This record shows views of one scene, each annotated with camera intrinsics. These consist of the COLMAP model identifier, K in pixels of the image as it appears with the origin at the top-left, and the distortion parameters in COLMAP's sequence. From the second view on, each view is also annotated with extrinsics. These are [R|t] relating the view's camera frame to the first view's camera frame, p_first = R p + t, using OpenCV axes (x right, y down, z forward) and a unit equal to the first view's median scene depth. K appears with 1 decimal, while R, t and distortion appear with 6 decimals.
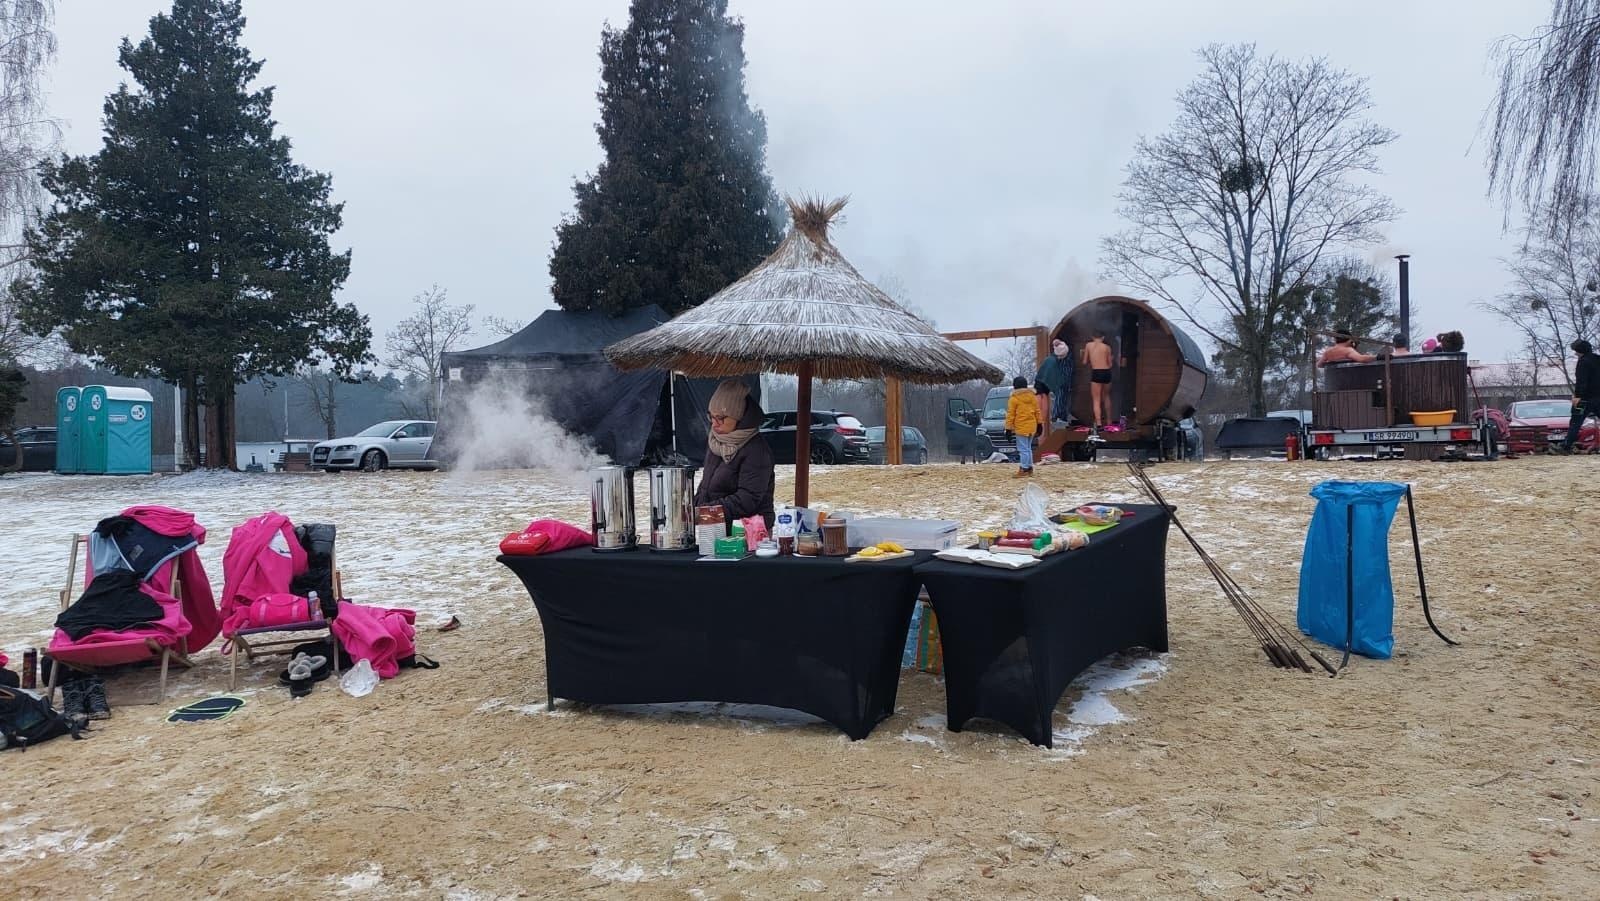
lens RADIAL K [[1087.5, 0, 798.4], [0, 1087.5, 449.5], [0, 0, 1]] dist [0.028606, -0.033712]
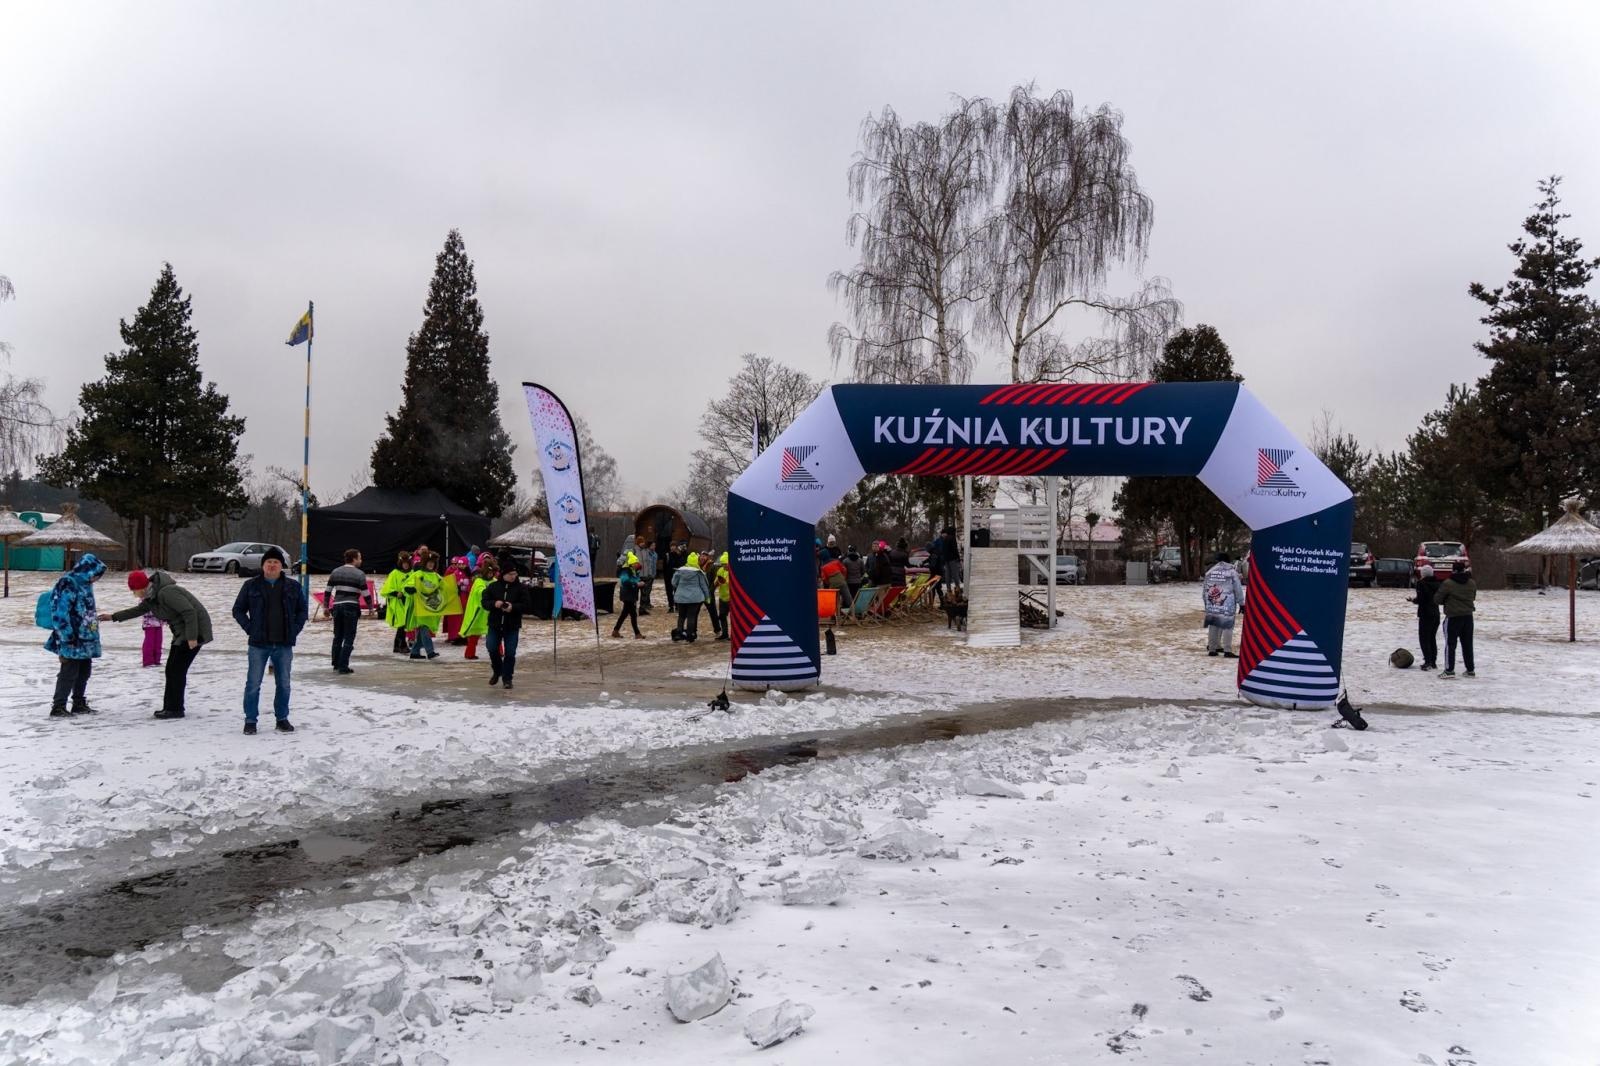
lens RADIAL K [[1206.5, 0, 802.1], [0, 1206.5, 531.0], [0, 0, 1]] dist [0.013550, -0.020204]
pose [[0.962971, 0.042034, 0.266308, -0.065076], [-0.031307, 0.998523, -0.044399, 0.010539], [-0.267780, 0.034417, 0.962865, -1.021105]]
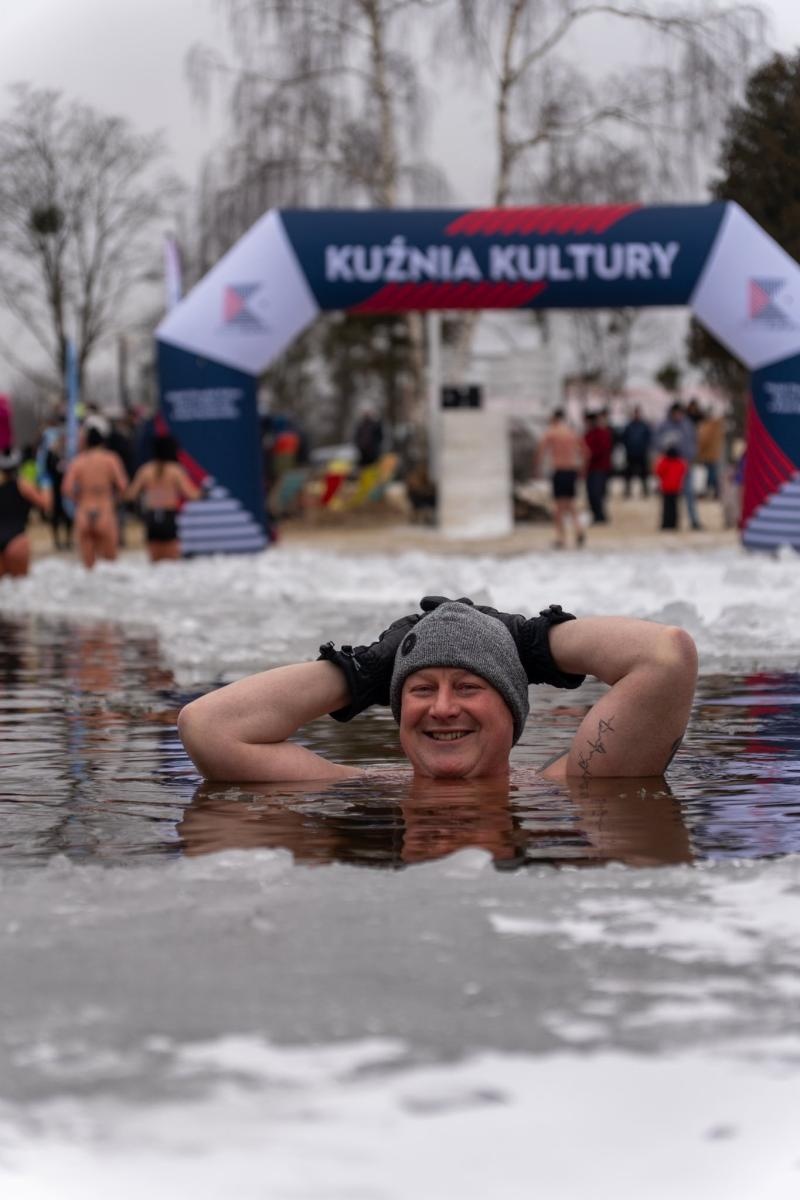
lens RADIAL K [[3091.7, 0, 398.2], [0, 3091.7, 606.1], [0, 0, 1]] dist [-0.042550, 0.000000]
pose [[0.921406, -0.004417, 0.388576, -0.417430], [0.000444, 0.999947, 0.010313, 0.077078], [-0.388601, -0.009330, 0.921359, -1.818748]]
